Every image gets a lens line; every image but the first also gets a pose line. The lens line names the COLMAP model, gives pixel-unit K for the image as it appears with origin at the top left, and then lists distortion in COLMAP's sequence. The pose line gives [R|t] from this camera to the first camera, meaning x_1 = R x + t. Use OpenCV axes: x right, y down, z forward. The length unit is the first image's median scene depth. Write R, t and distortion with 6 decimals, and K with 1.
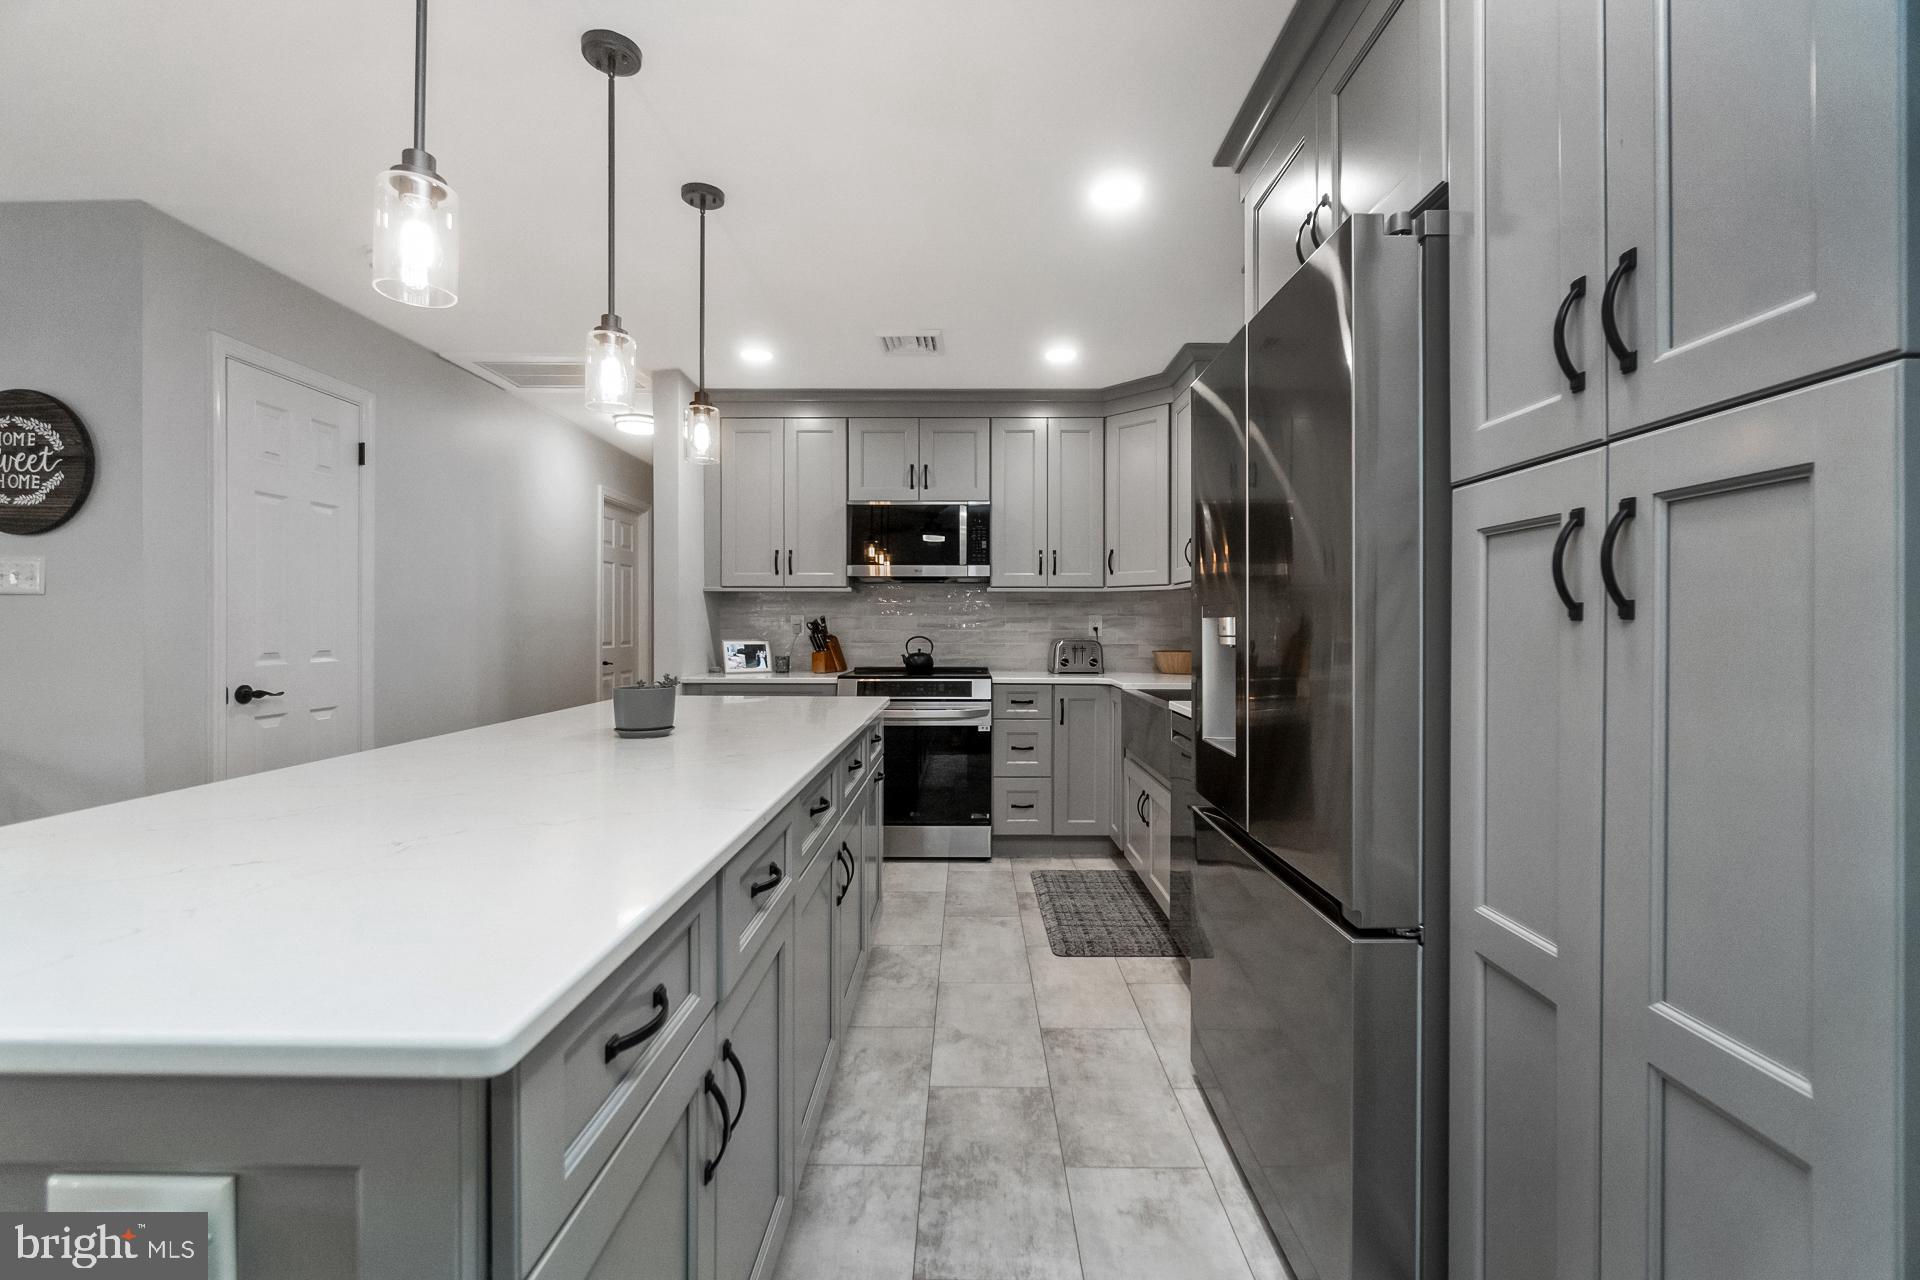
lens RADIAL K [[862.8, 0, 991.4], [0, 862.8, 628.7], [0, 0, 1]] dist [-0.002206, -0.000180]
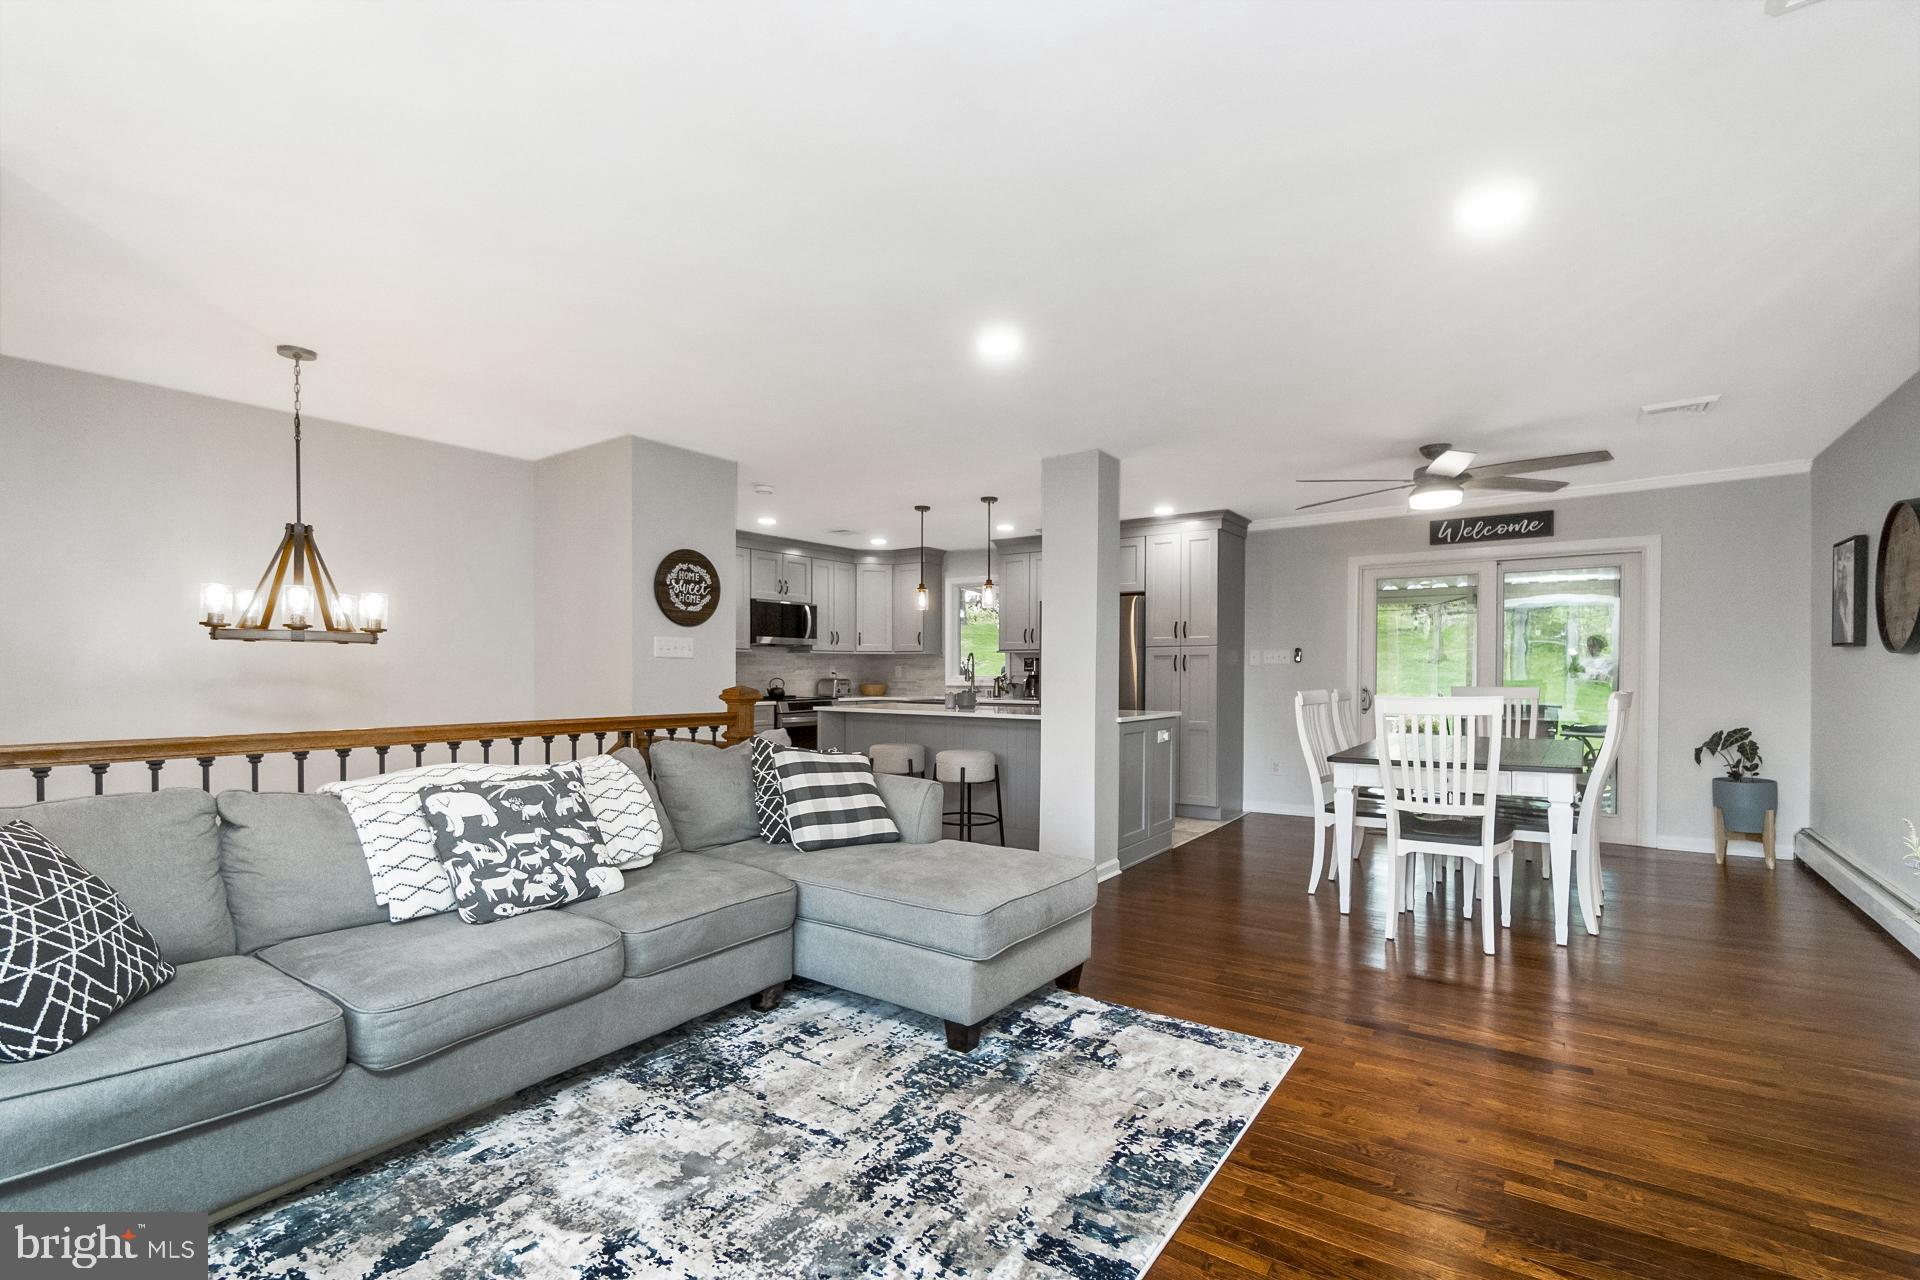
lens RADIAL K [[862.8, 0, 963.4], [0, 862.8, 689.5], [0, 0, 1]] dist [-0.002206, -0.000180]
pose [[0.588749, -0.020809, 0.808048, -1.303498], [0.002368, 0.999709, 0.024019, -0.008885], [-0.808312, -0.012228, 0.588627, -0.337817]]
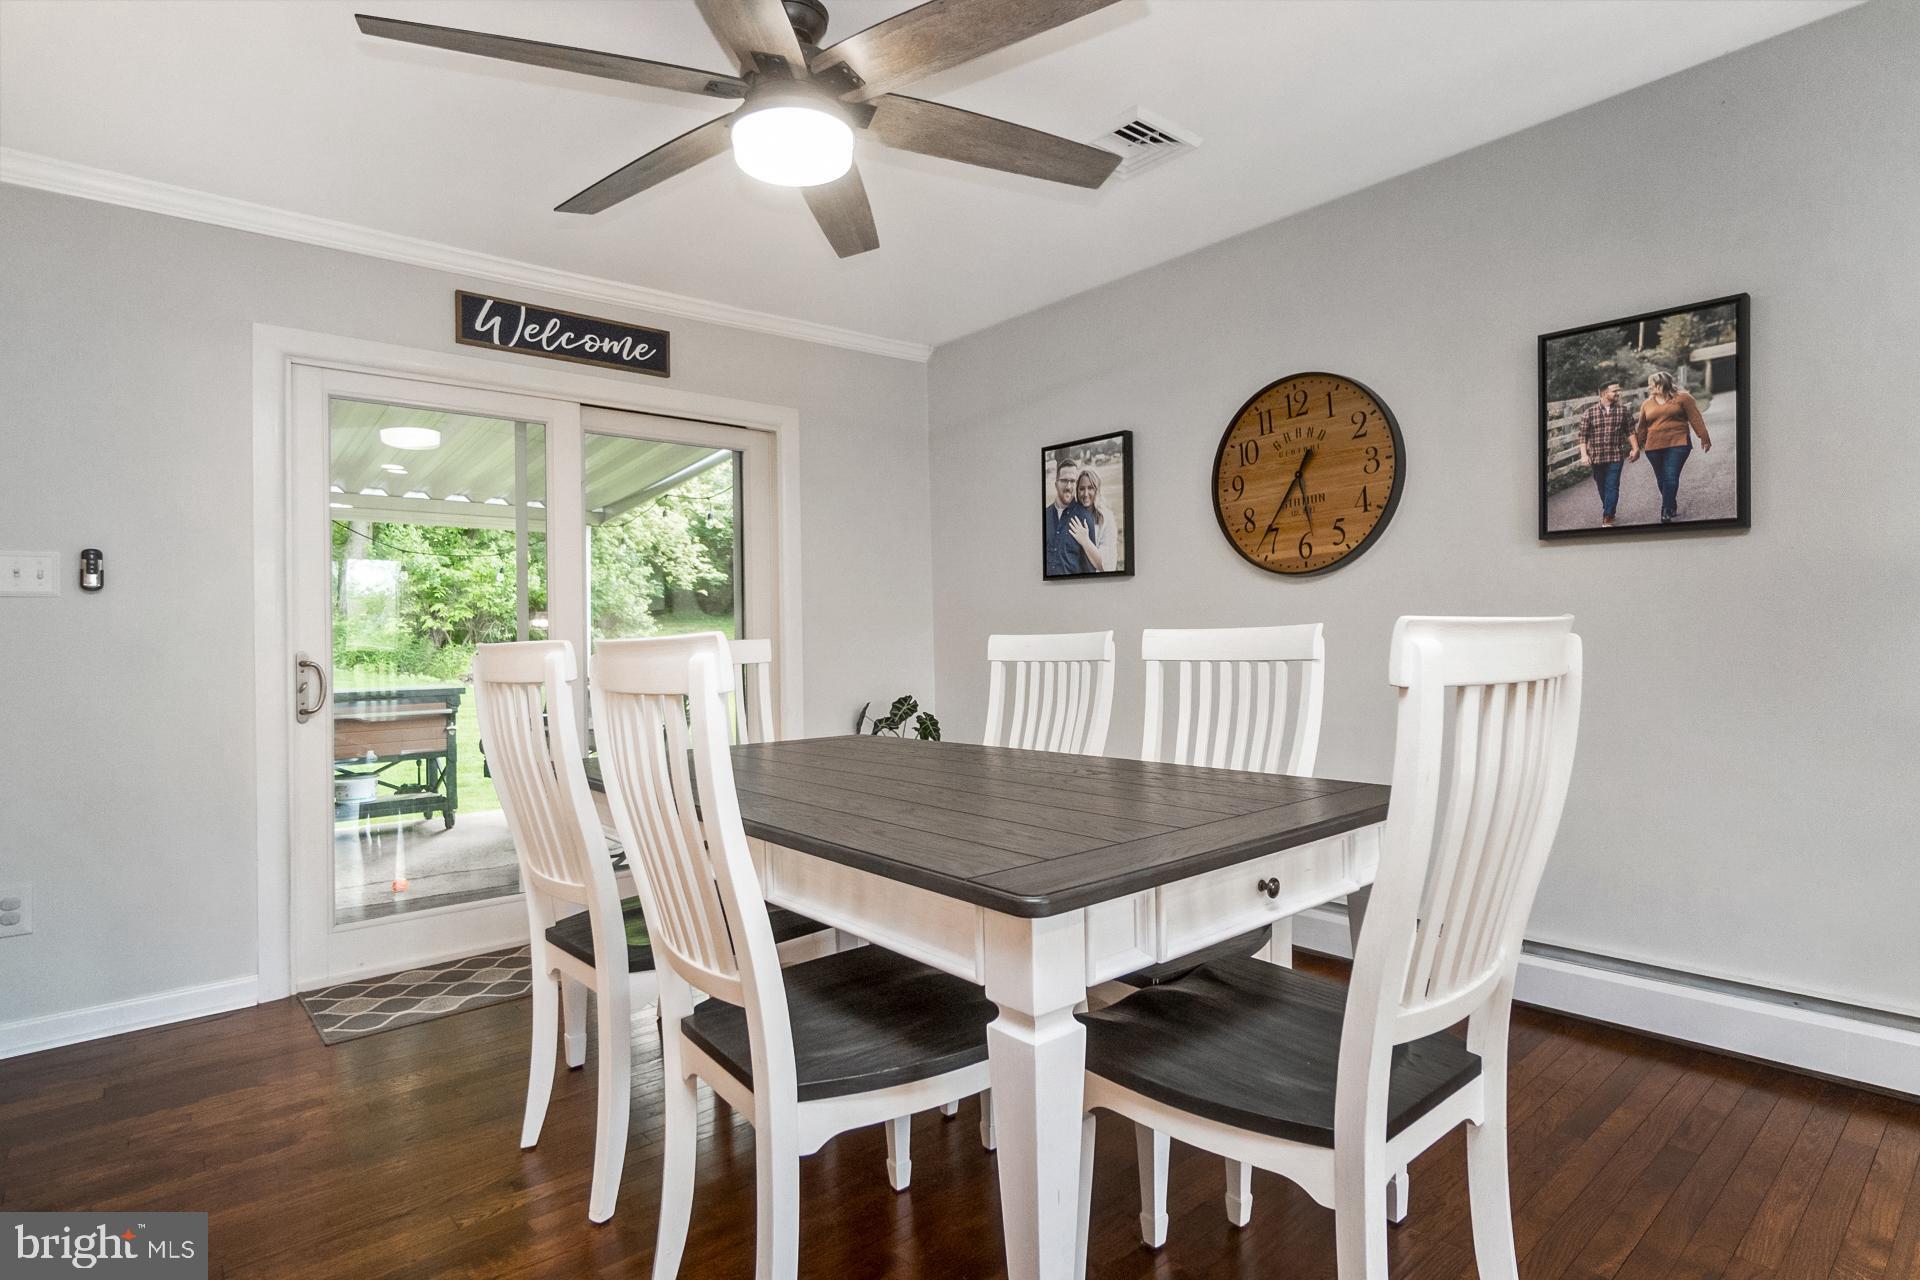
lens RADIAL K [[1005.9, 0, 978.9], [0, 1005.9, 641.0], [0, 0, 1]] dist [0.000514, 0.000466]
pose [[-0.637050, 0.008769, 0.770772, -0.543930], [0.015619, 0.999877, 0.001534, 0.019941], [-0.770664, 0.013016, -0.637109, 0.058352]]
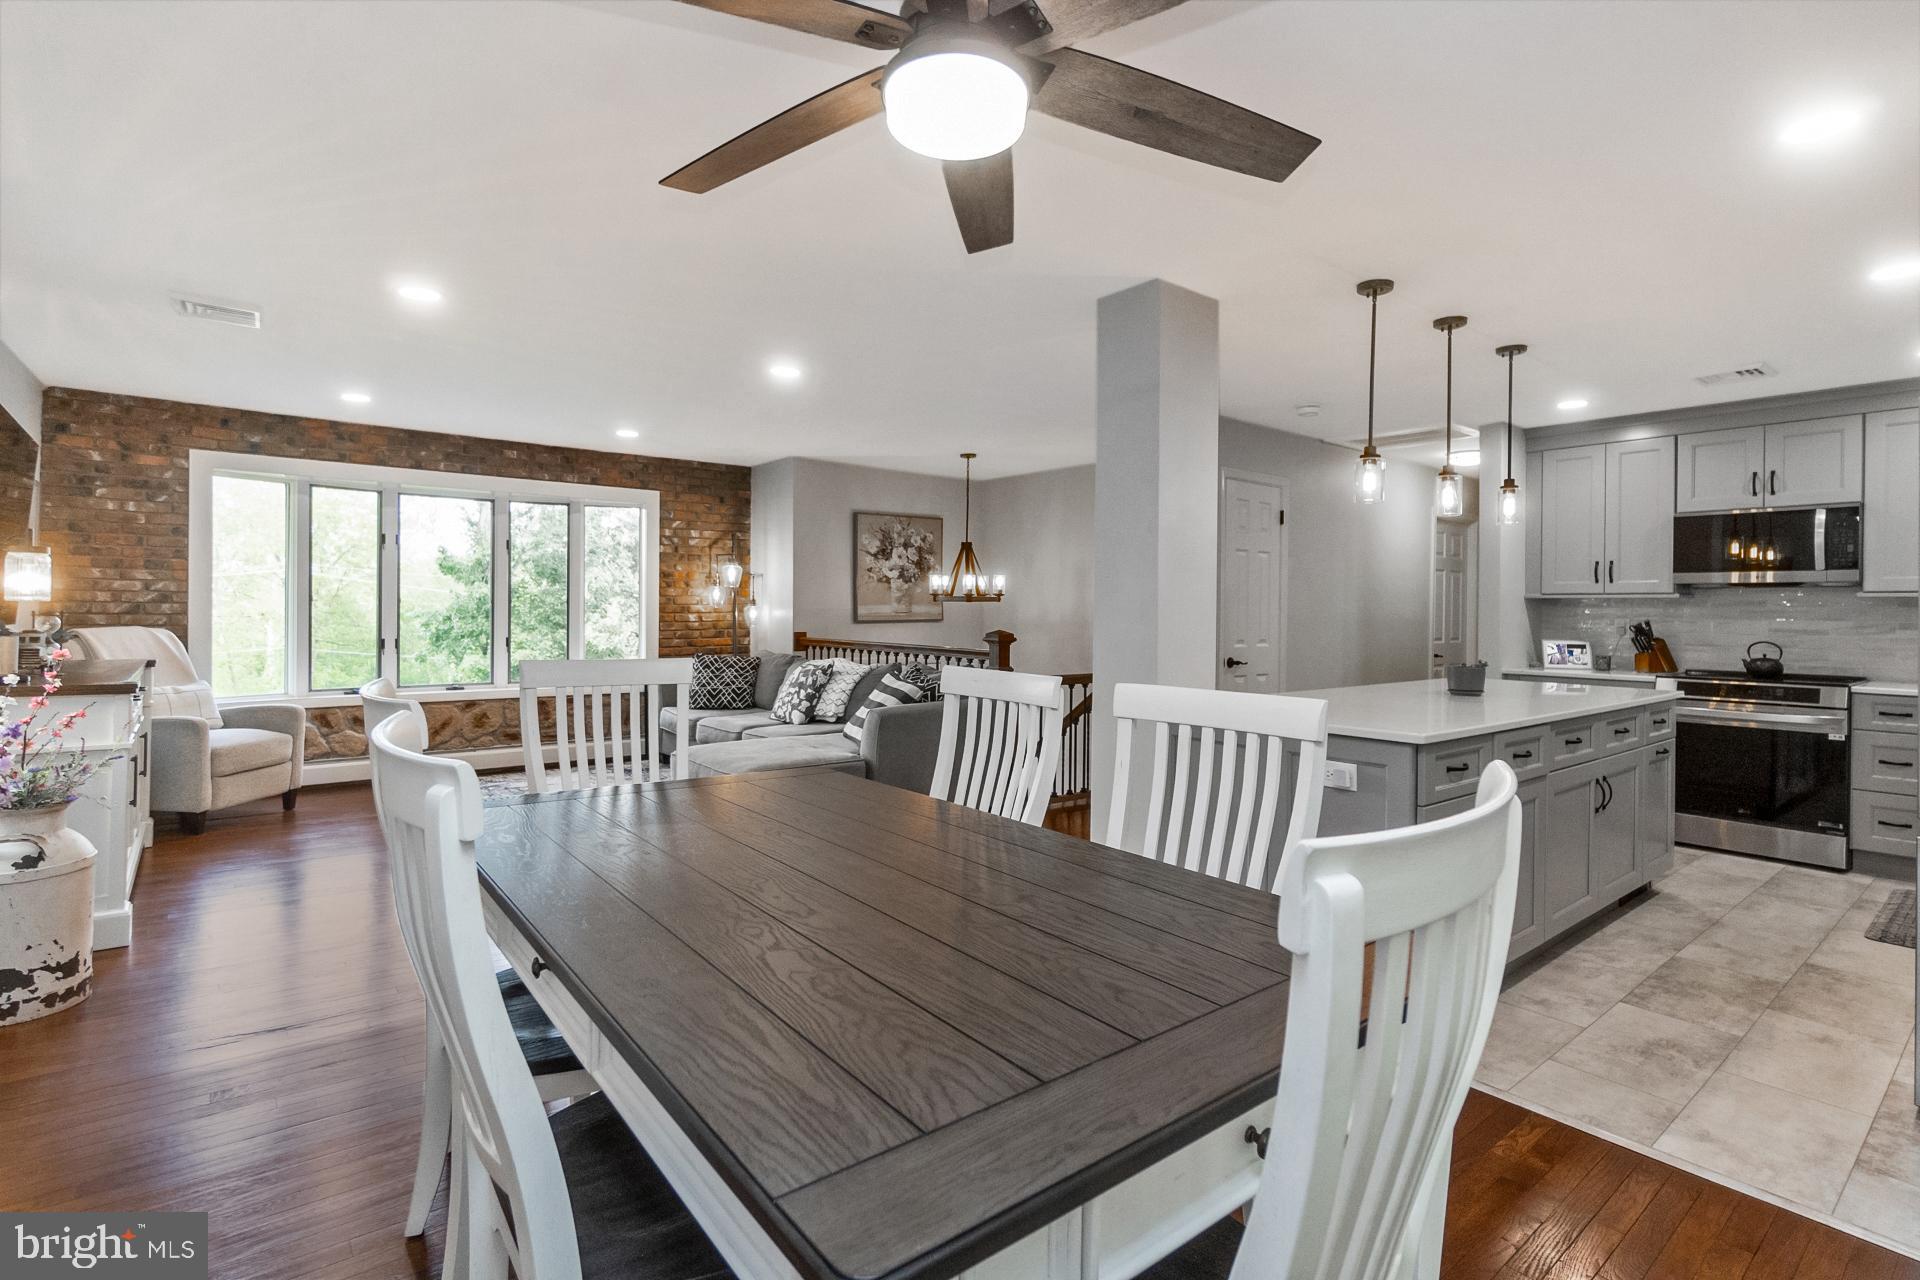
lens RADIAL K [[898.8, 0, 952.3], [0, 898.8, 615.2], [0, 0, 1]] dist [0.000209, -0.001297]
pose [[0.613700, 0.007956, -0.789499, 0.165404], [-0.011765, 0.999930, 0.000931, -0.011839], [0.789451, 0.008717, 0.613751, -0.395053]]
